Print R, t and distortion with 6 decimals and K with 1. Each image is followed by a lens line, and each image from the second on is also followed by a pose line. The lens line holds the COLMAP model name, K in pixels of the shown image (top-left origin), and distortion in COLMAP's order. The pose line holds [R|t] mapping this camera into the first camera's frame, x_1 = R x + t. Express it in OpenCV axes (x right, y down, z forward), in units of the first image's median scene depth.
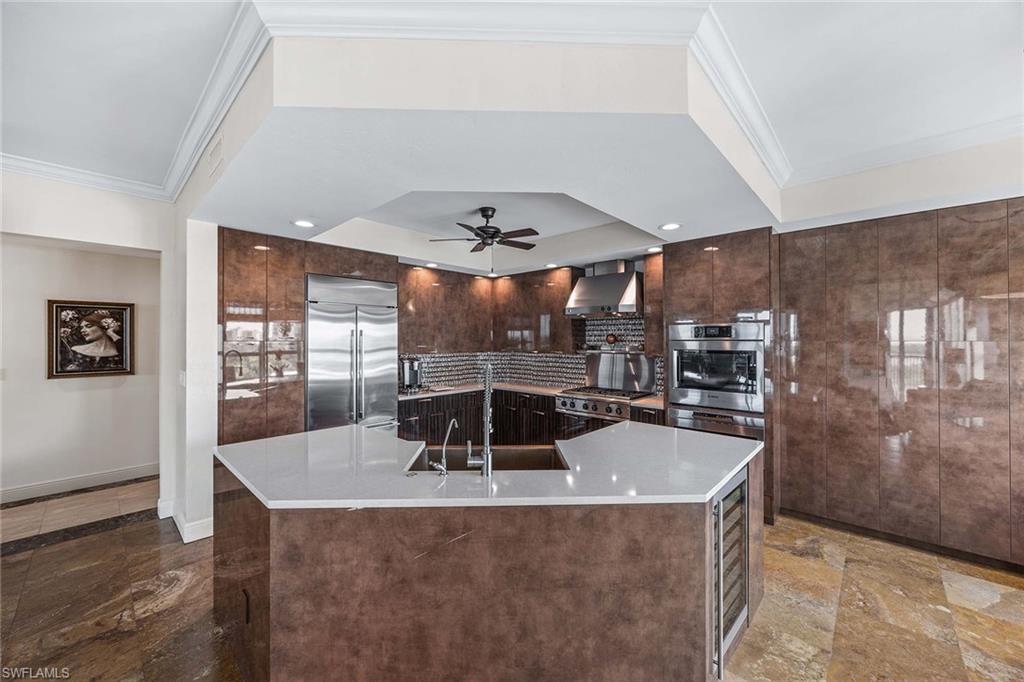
lens RADIAL K [[402.1, 0, 516.7], [0, 402.1, 336.7], [0, 0, 1]] dist [-0.010369, 0.000166]
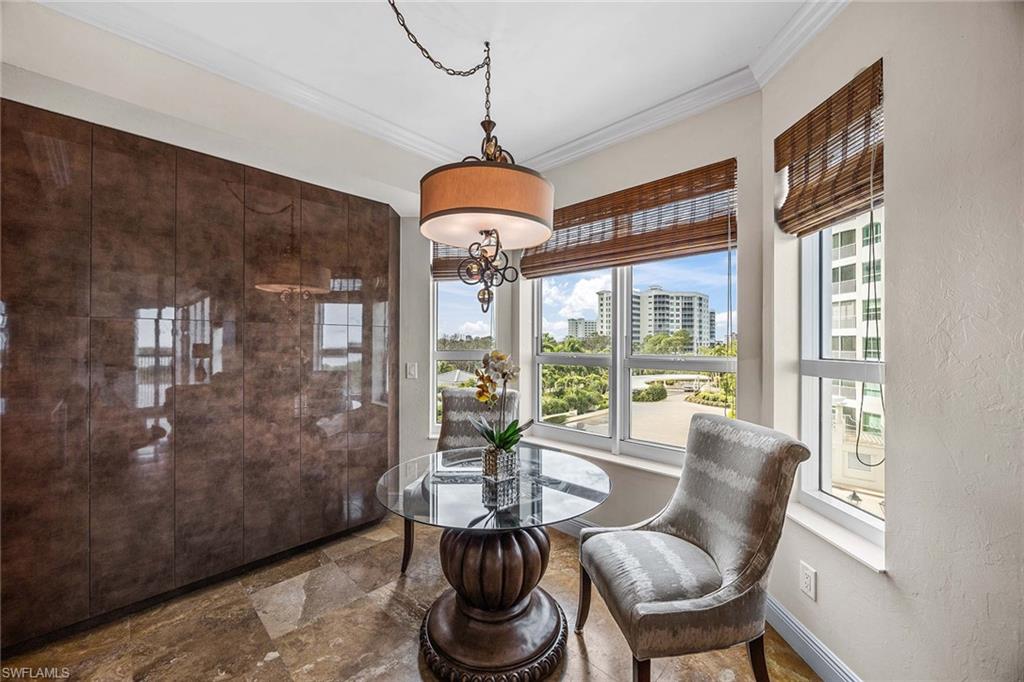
lens RADIAL K [[402.1, 0, 515.5], [0, 402.1, 335.1], [0, 0, 1]] dist [-0.010369, 0.000166]
pose [[0.048474, 0.010531, 0.998769, 0.239608], [-0.005465, 0.999932, -0.010278, 0.043683], [-0.998810, -0.004960, 0.048528, 0.375237]]
